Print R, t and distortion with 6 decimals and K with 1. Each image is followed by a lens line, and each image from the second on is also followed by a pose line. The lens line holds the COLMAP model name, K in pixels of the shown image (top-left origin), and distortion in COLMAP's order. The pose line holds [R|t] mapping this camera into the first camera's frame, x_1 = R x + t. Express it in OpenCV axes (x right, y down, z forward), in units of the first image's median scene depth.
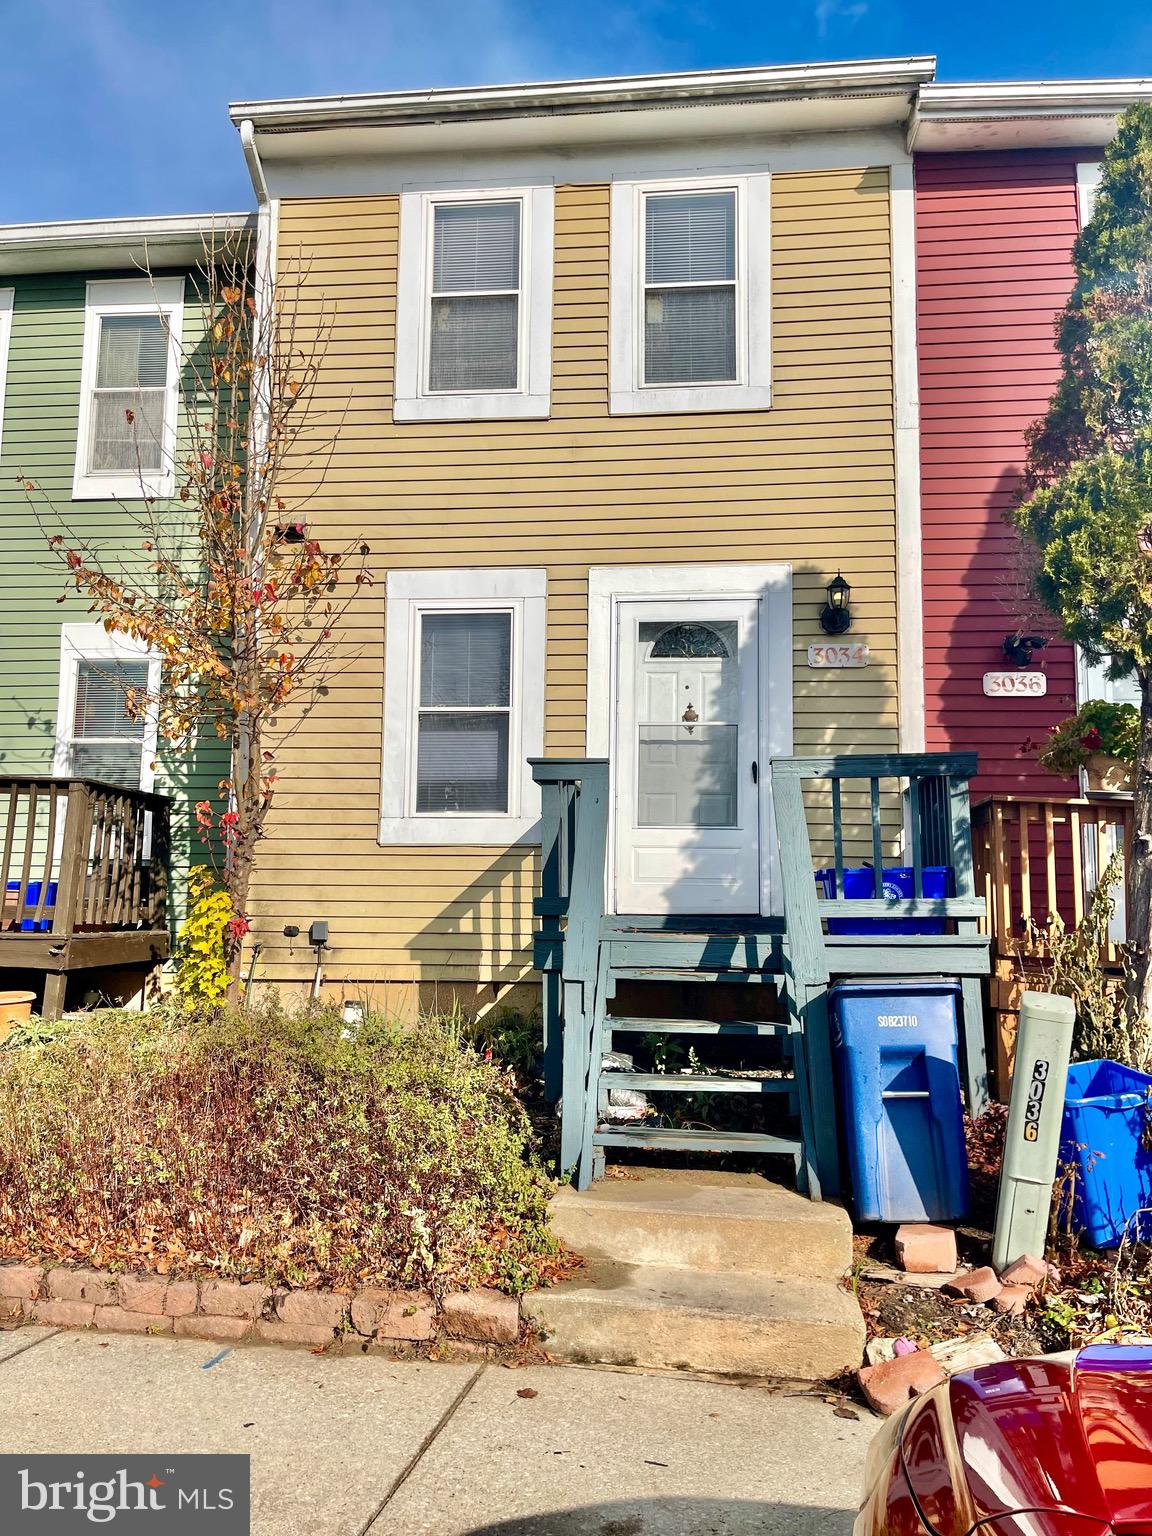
lens RADIAL K [[1153.2, 0, 576.0], [0, 1153.2, 768.0], [0, 0, 1]] dist [0.020536, -0.010044]
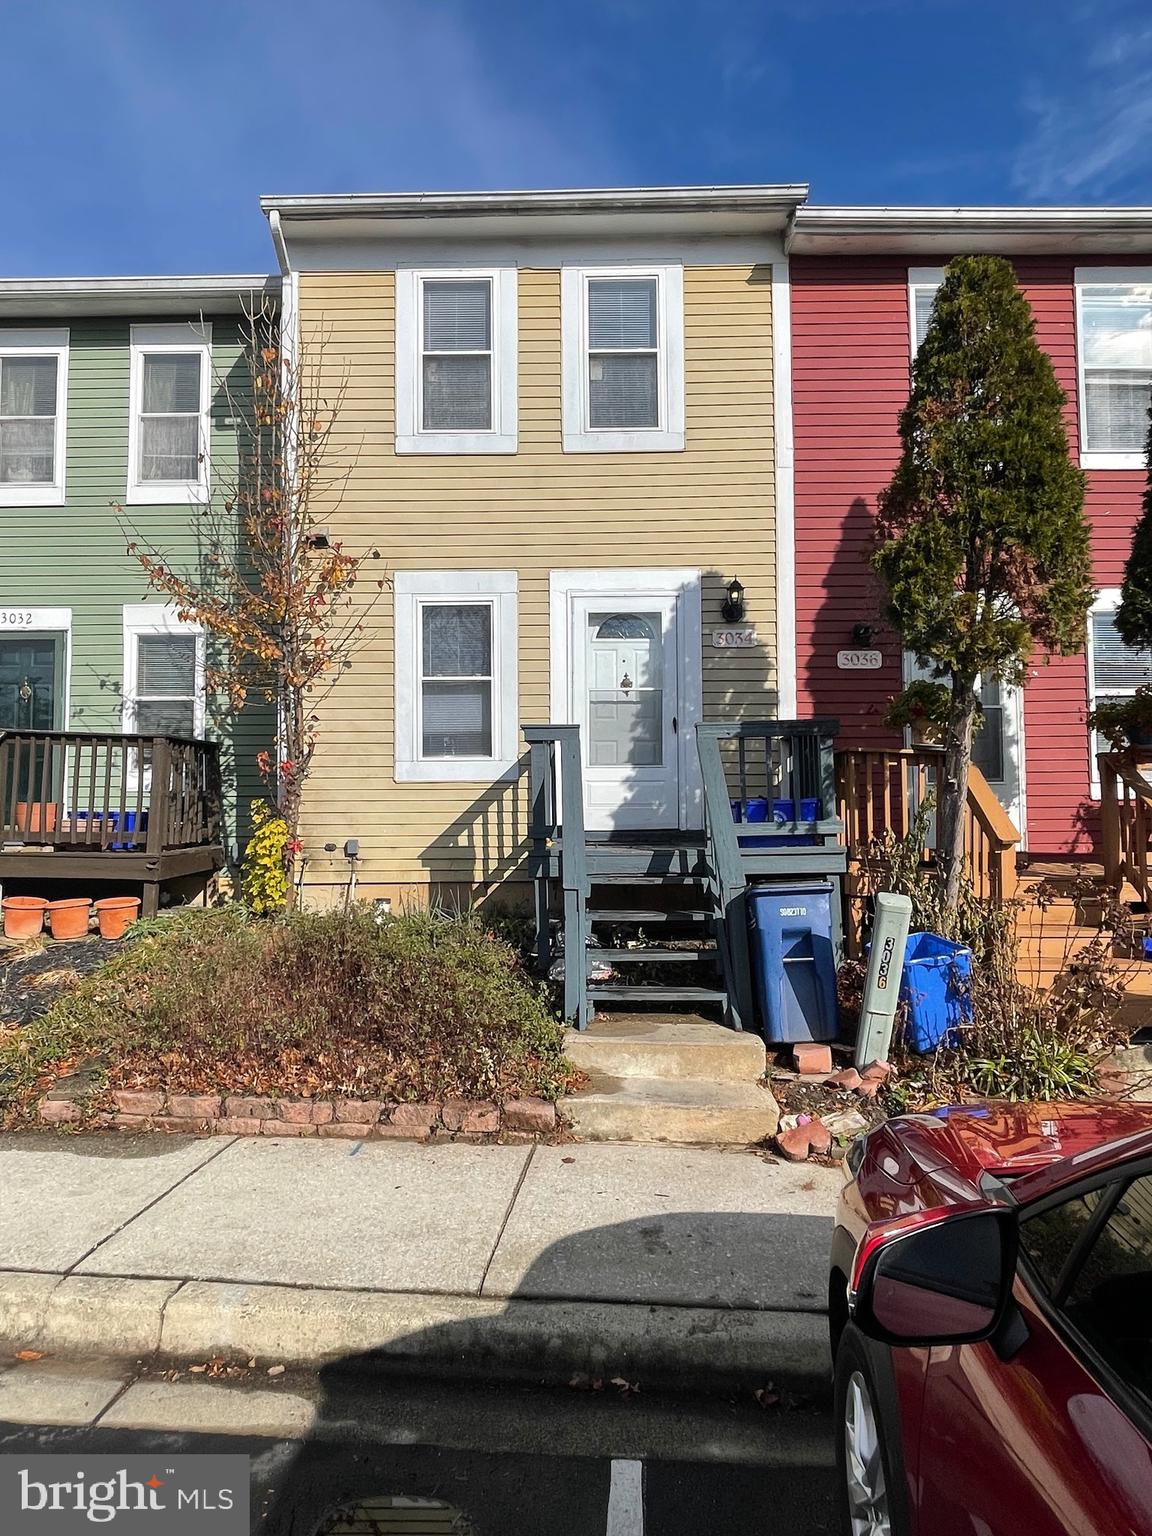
lens RADIAL K [[930.8, 0, 577.6], [0, 930.8, 763.5], [0, 0, 1]] dist [-0.004653, -0.000549]
pose [[0.995881, -0.013798, 0.089616, -0.057849], [0.006762, 0.996904, 0.078342, -0.037597], [-0.090420, -0.077414, 0.992890, -0.084227]]
